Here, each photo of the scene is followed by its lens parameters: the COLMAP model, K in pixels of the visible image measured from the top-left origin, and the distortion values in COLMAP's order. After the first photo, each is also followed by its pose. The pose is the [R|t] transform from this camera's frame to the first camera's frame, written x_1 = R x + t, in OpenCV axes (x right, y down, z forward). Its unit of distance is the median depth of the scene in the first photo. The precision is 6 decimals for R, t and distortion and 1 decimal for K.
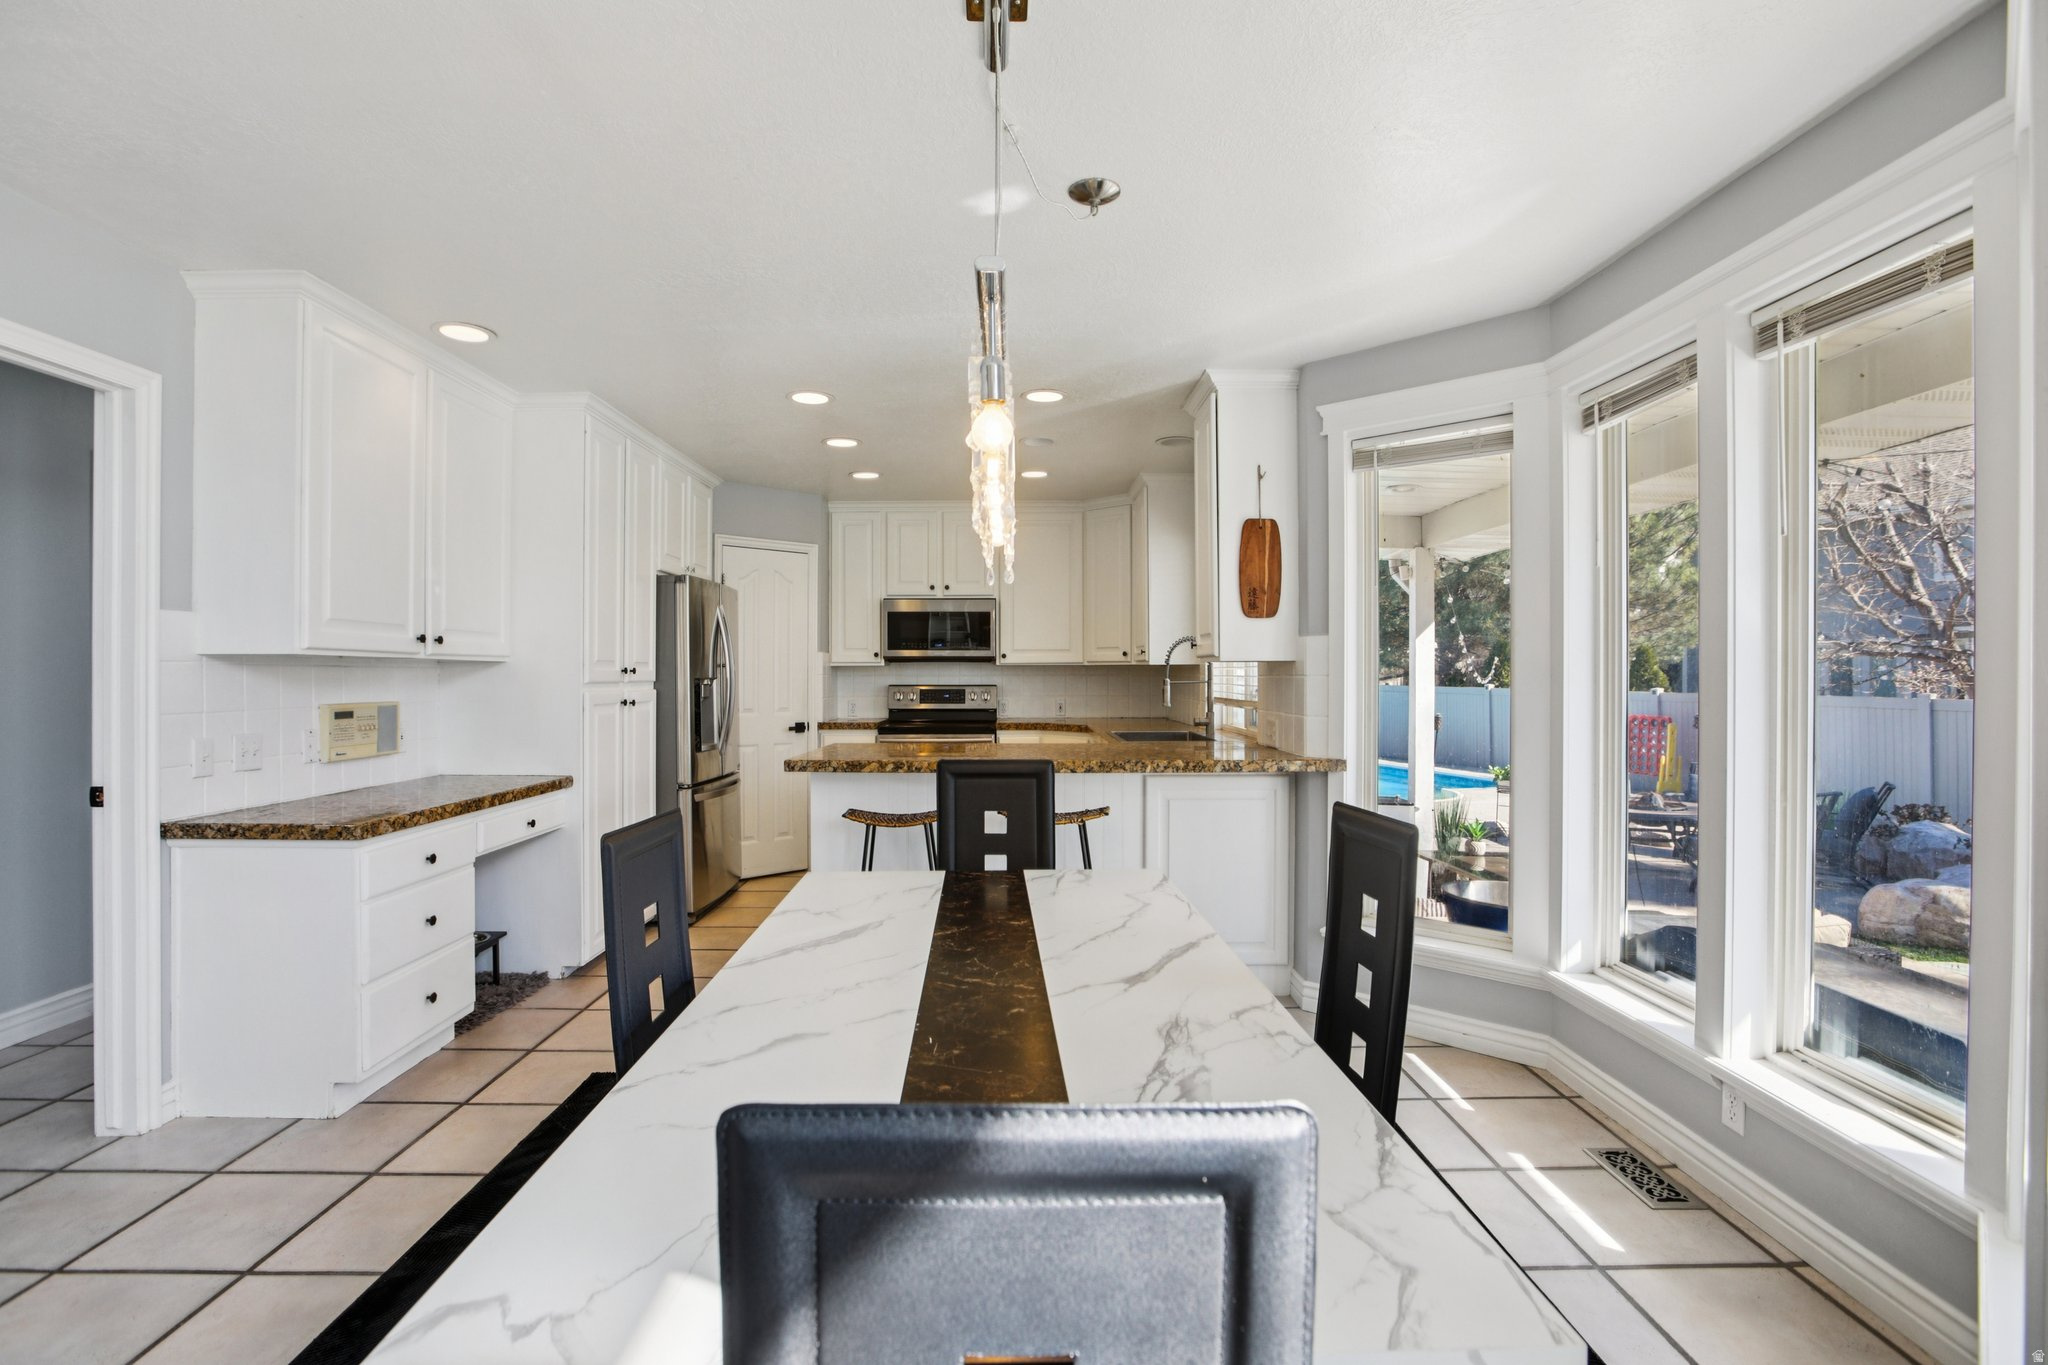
lens RADIAL K [[978.2, 0, 1012.0], [0, 978.2, 680.9], [0, 0, 1]] dist [-0.031480, 0.009275]
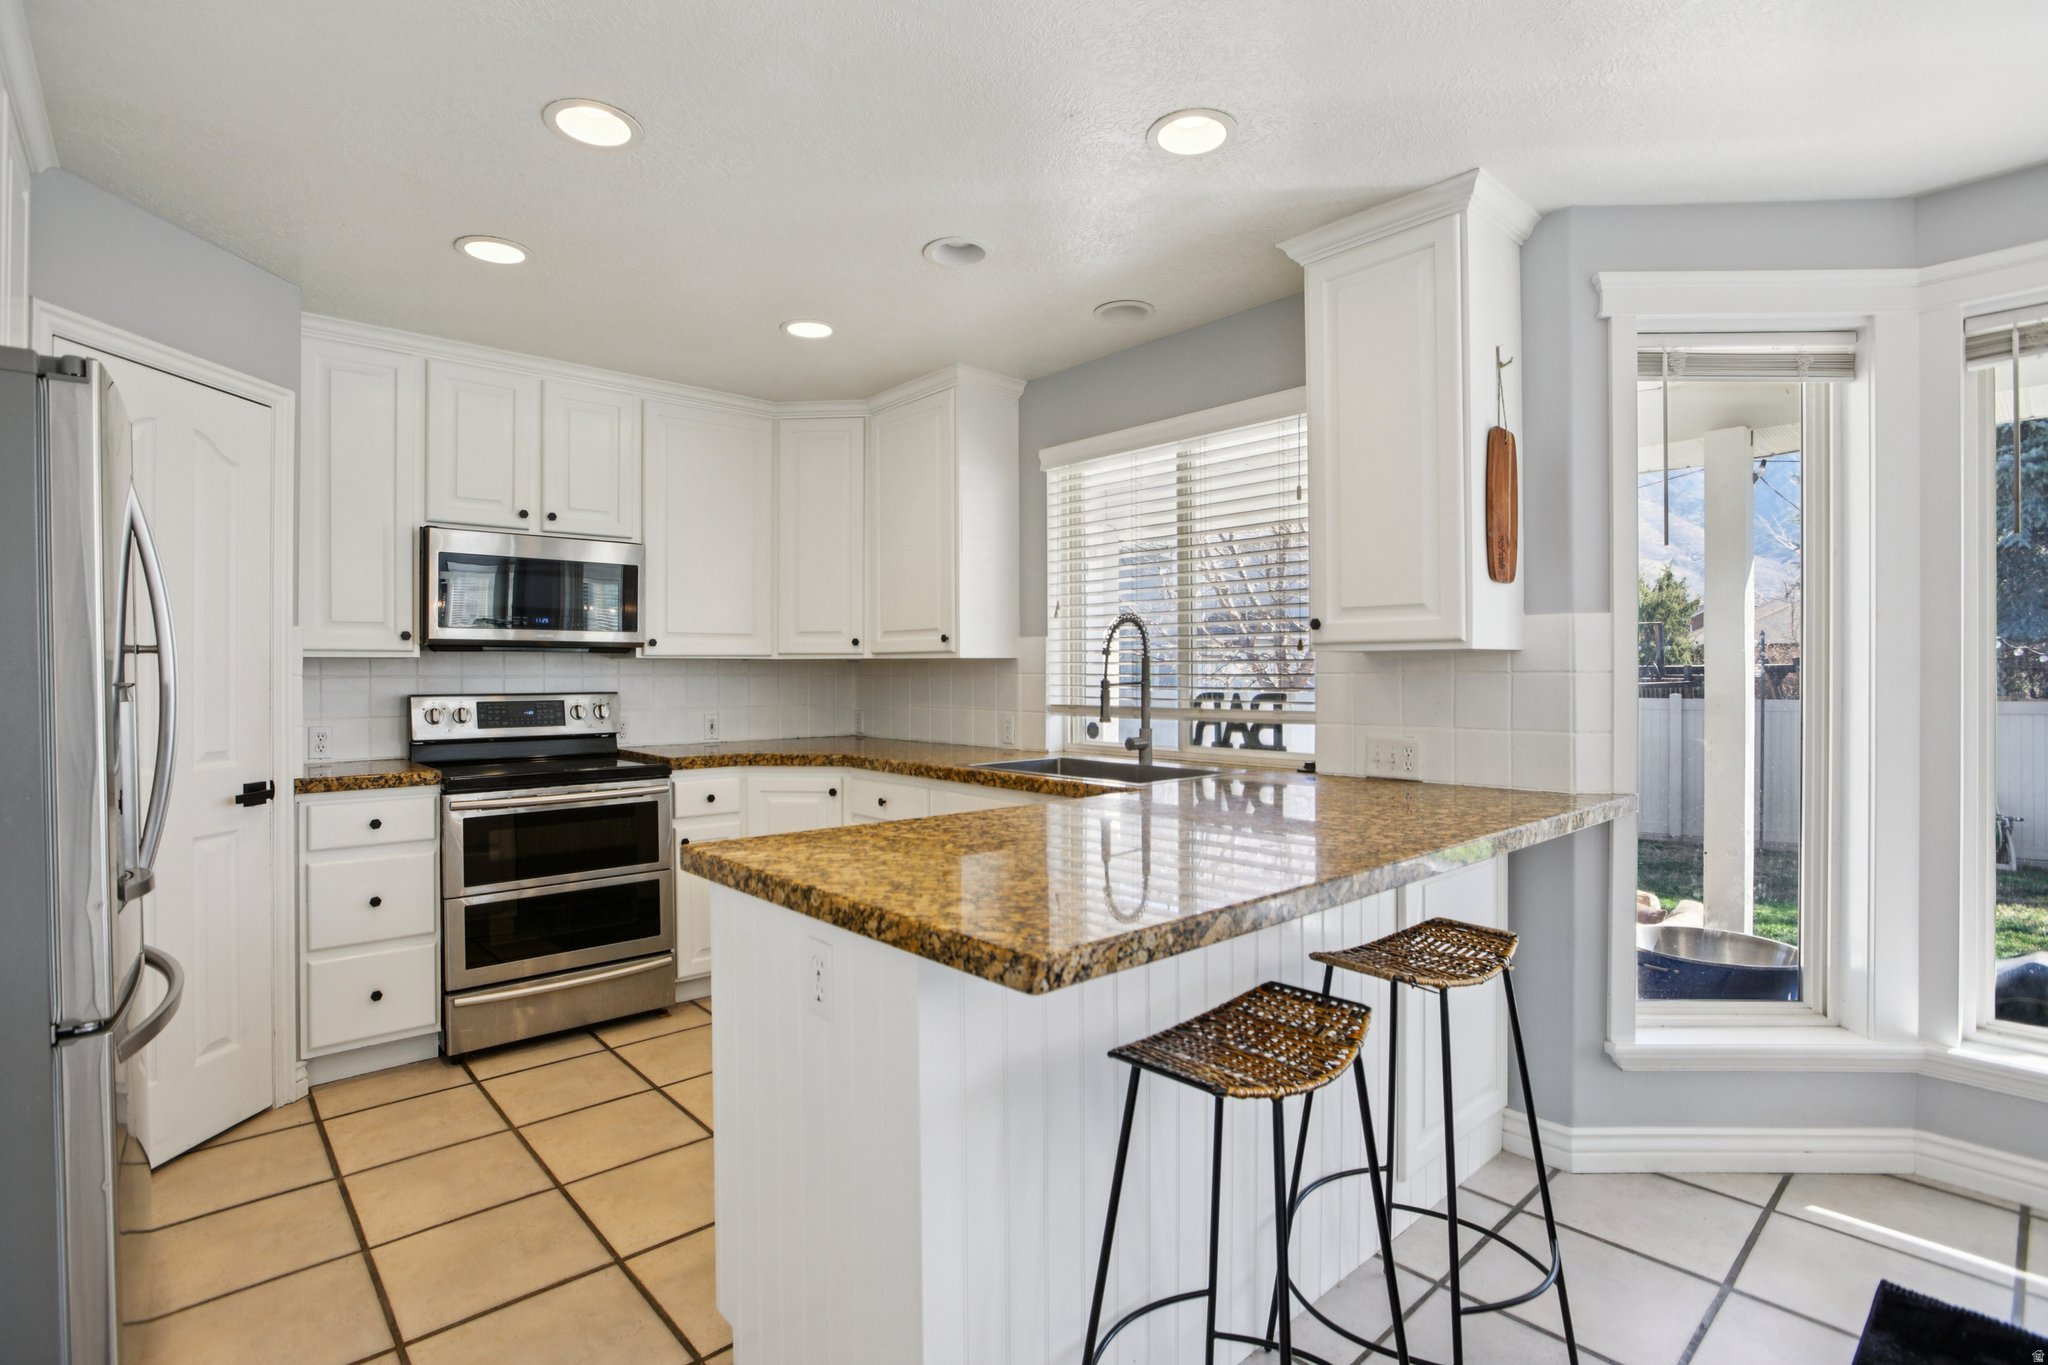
lens RADIAL K [[978.2, 0, 1012.0], [0, 978.2, 680.9], [0, 0, 1]] dist [-0.031480, 0.009275]
pose [[0.750131, -0.007505, 0.661247, -0.249275], [0.007503, 0.999968, 0.002838, -0.002637], [-0.661247, 0.002832, 0.750163, 0.443780]]
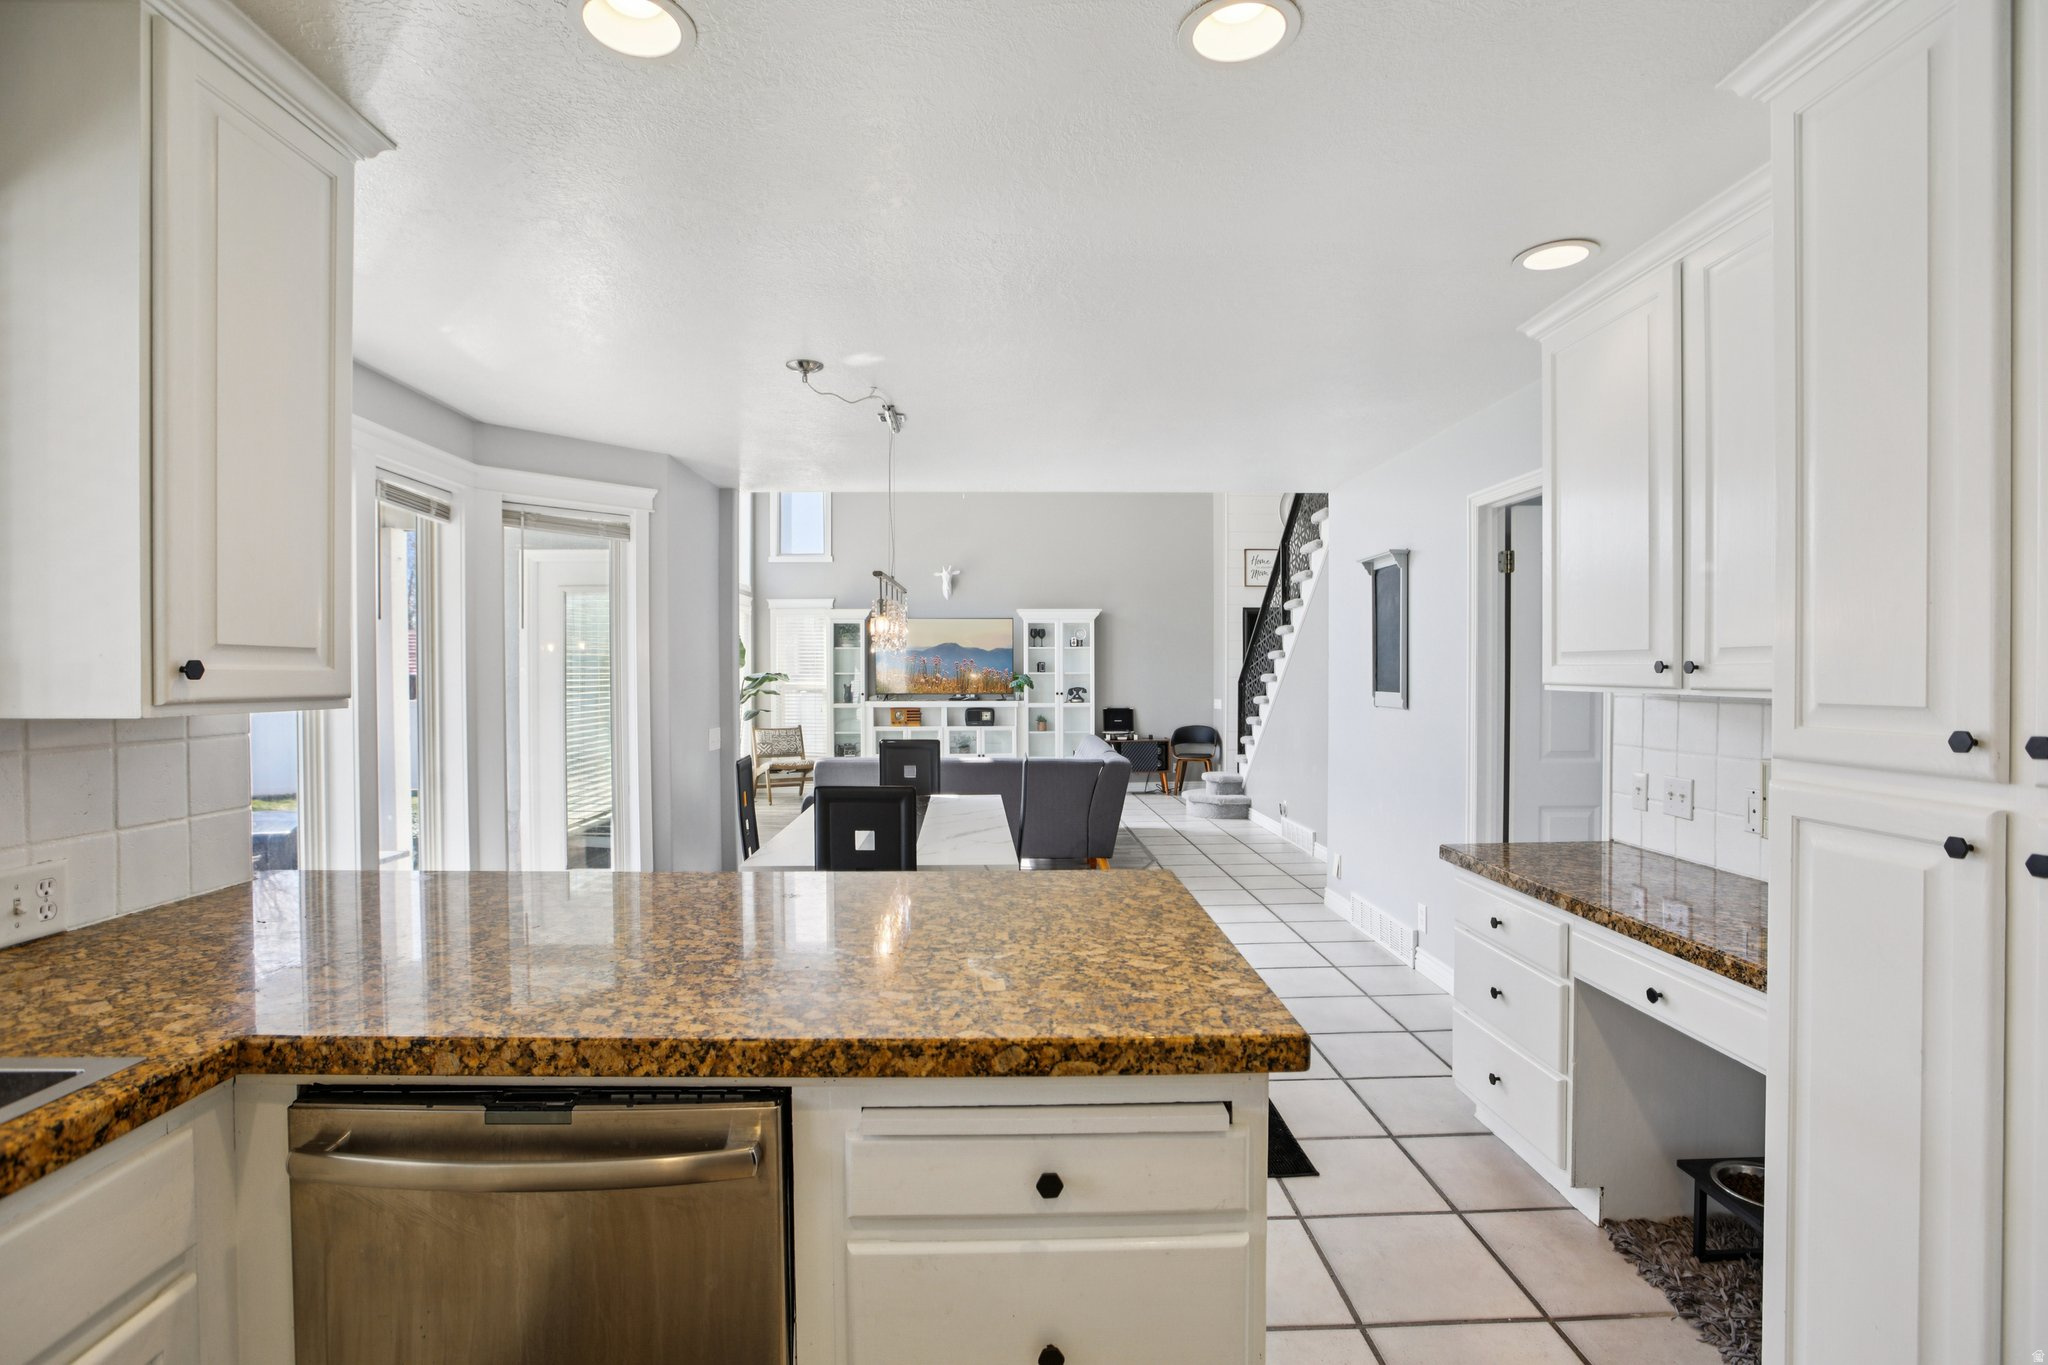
lens RADIAL K [[978.2, 0, 1012.0], [0, 978.2, 680.9], [0, 0, 1]] dist [-0.031480, 0.009275]
pose [[-0.999625, 0.000748, -0.027390, -0.069440], [0.000268, 0.999847, 0.017517, -0.026569], [0.027399, 0.017503, -0.999471, 0.913882]]
